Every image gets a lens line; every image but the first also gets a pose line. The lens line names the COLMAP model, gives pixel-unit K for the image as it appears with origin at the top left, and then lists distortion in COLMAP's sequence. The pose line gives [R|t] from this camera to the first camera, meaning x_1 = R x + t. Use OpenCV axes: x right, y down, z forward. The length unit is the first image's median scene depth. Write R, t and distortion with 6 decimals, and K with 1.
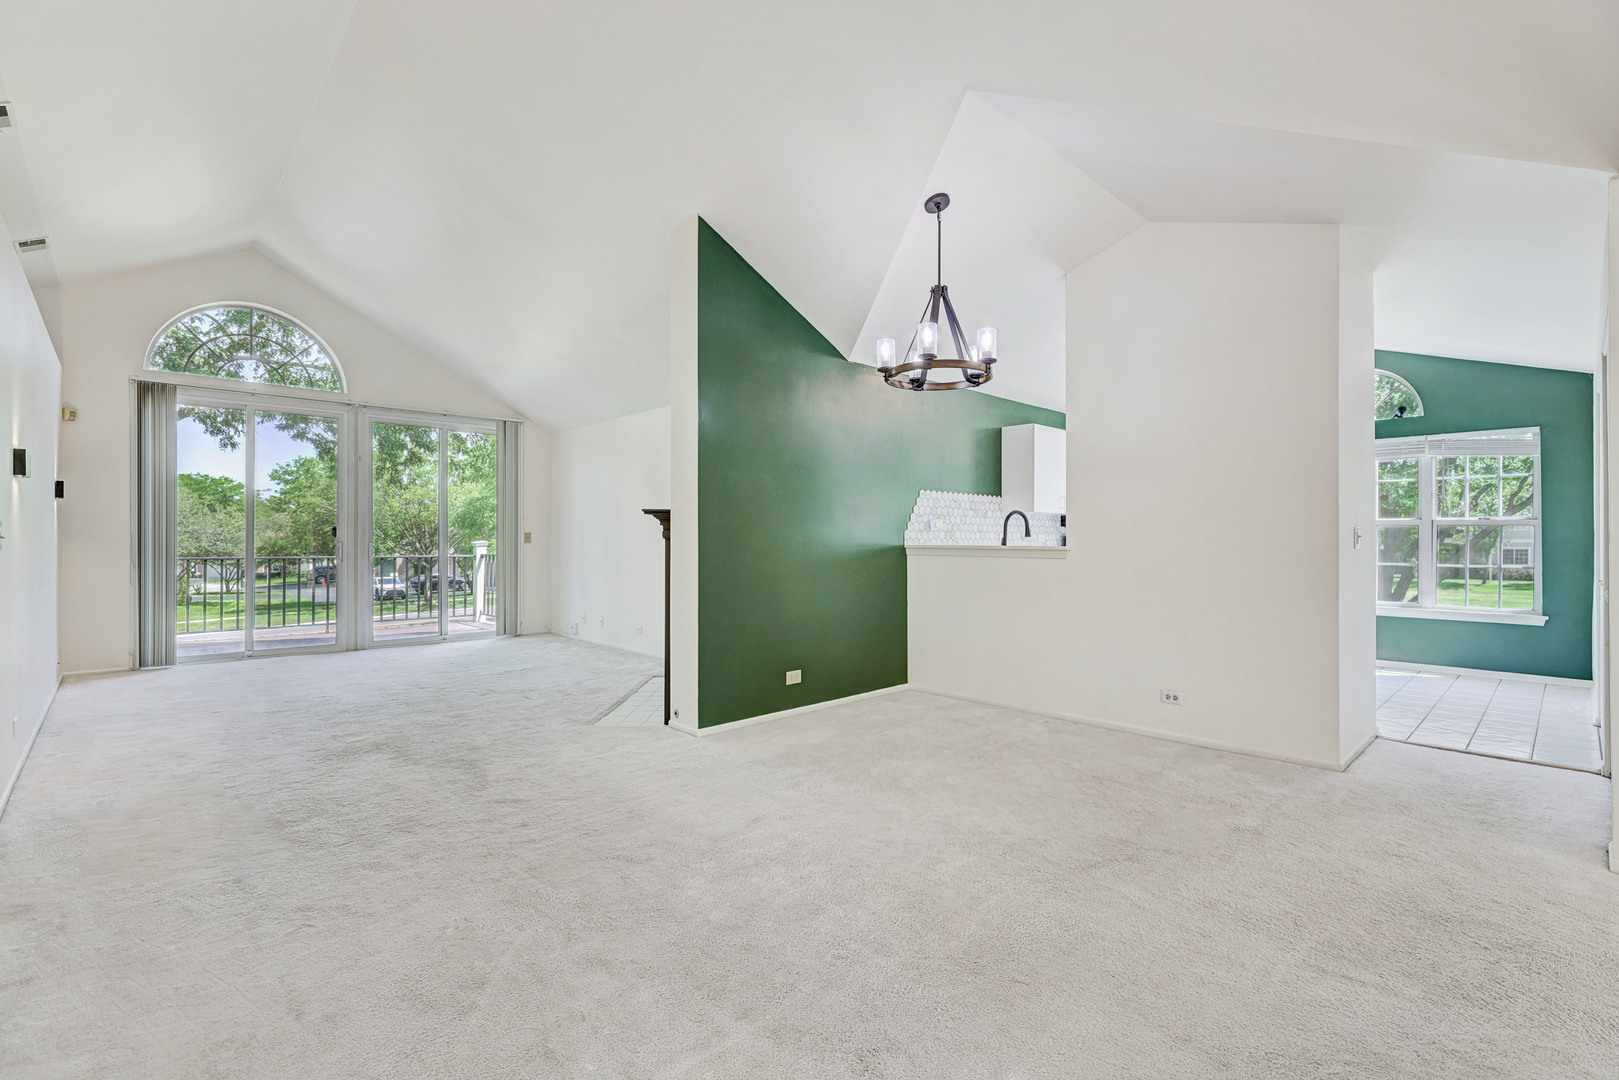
lens RADIAL K [[731.1, 0, 803.9], [0, 731.1, 539.1], [0, 0, 1]] dist [-0.000613, 0.002032]
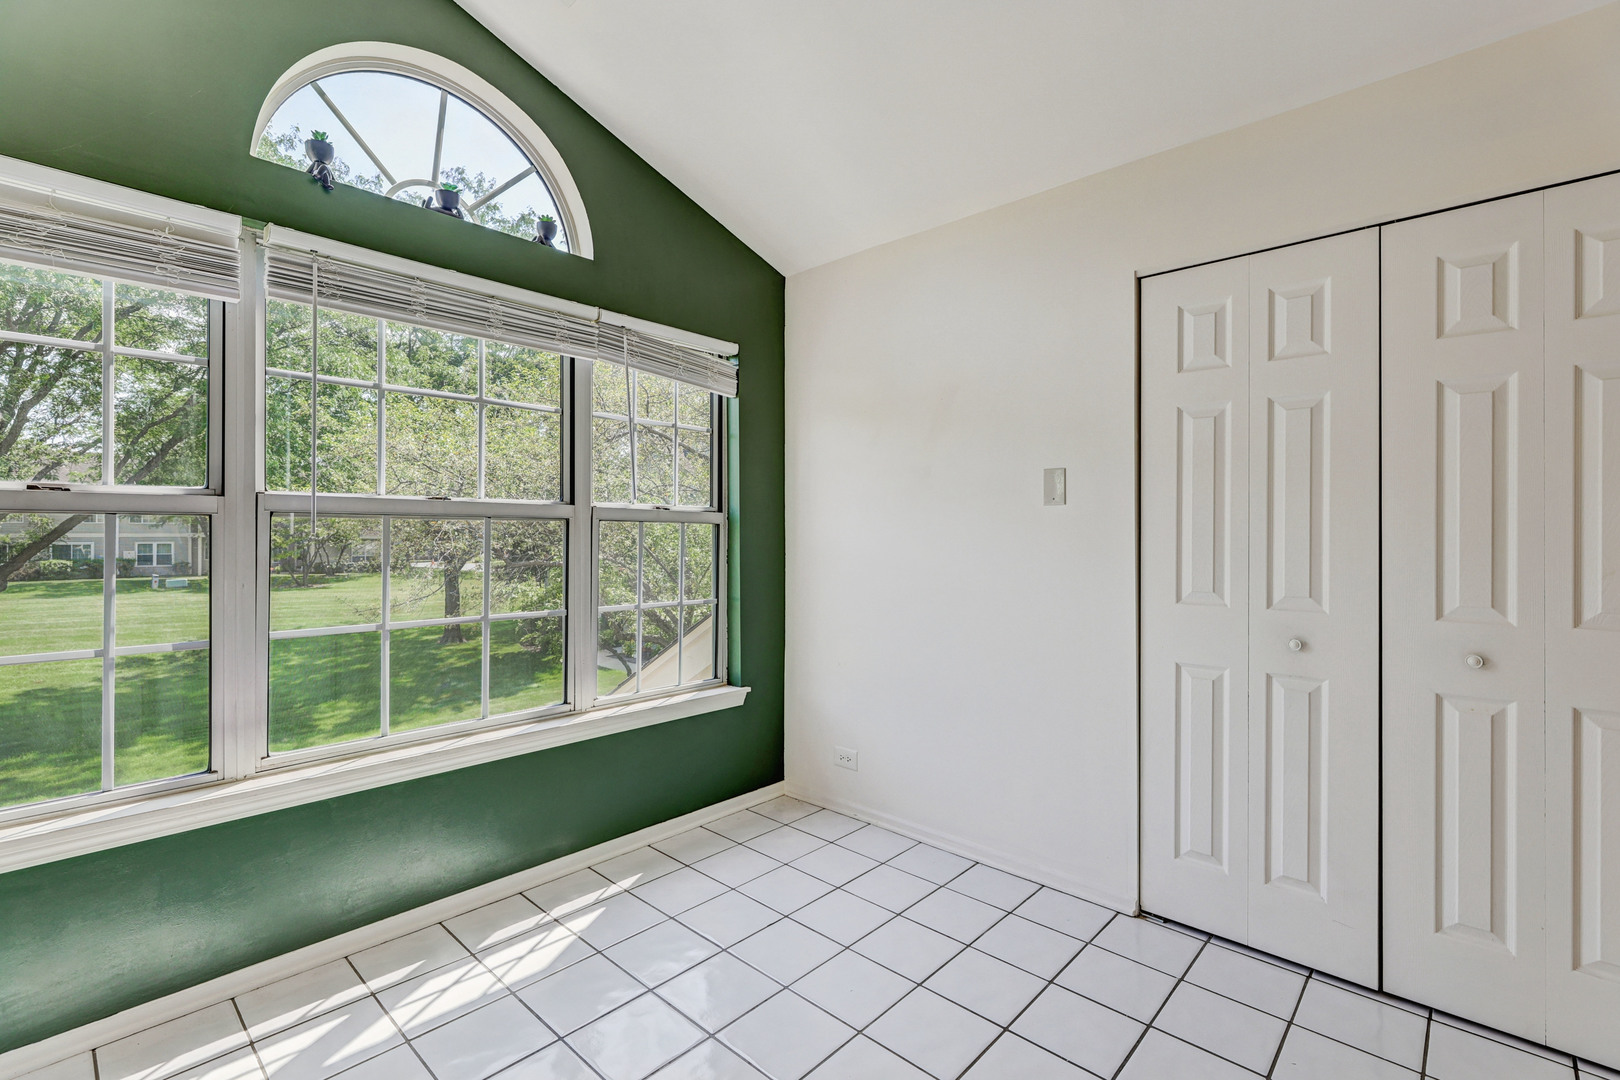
lens RADIAL K [[731.5, 0, 848.6], [0, 731.5, 528.1], [0, 0, 1]] dist [-0.000613, 0.002032]
pose [[-0.081167, 0.005059, 0.996688, 0.431093], [-0.002711, 0.999982, -0.005296, -0.011365], [-0.996697, -0.003132, -0.081152, 0.921204]]
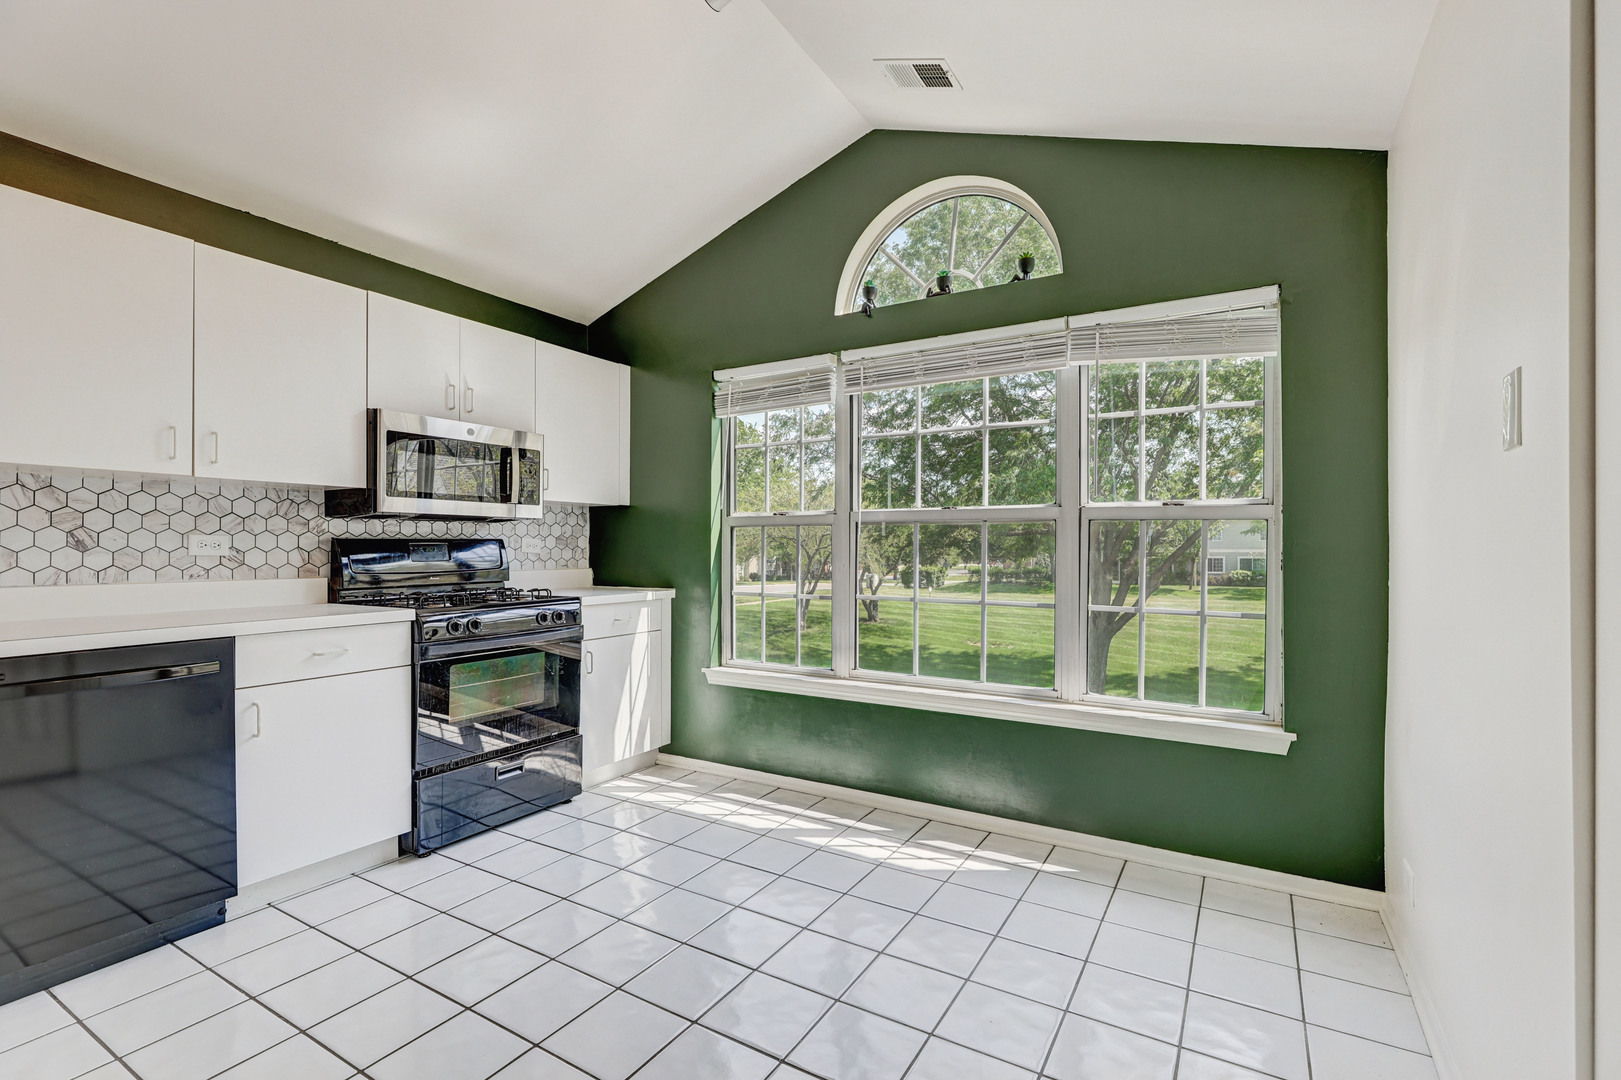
lens RADIAL K [[732.0, 0, 805.7], [0, 732.0, 549.3], [0, 0, 1]] dist [-0.000613, 0.002032]
pose [[0.965434, 0.000536, 0.260648, 0.603131], [-0.001189, 0.999997, 0.002345, -0.000536], [-0.260646, -0.002574, 0.965431, 0.633763]]
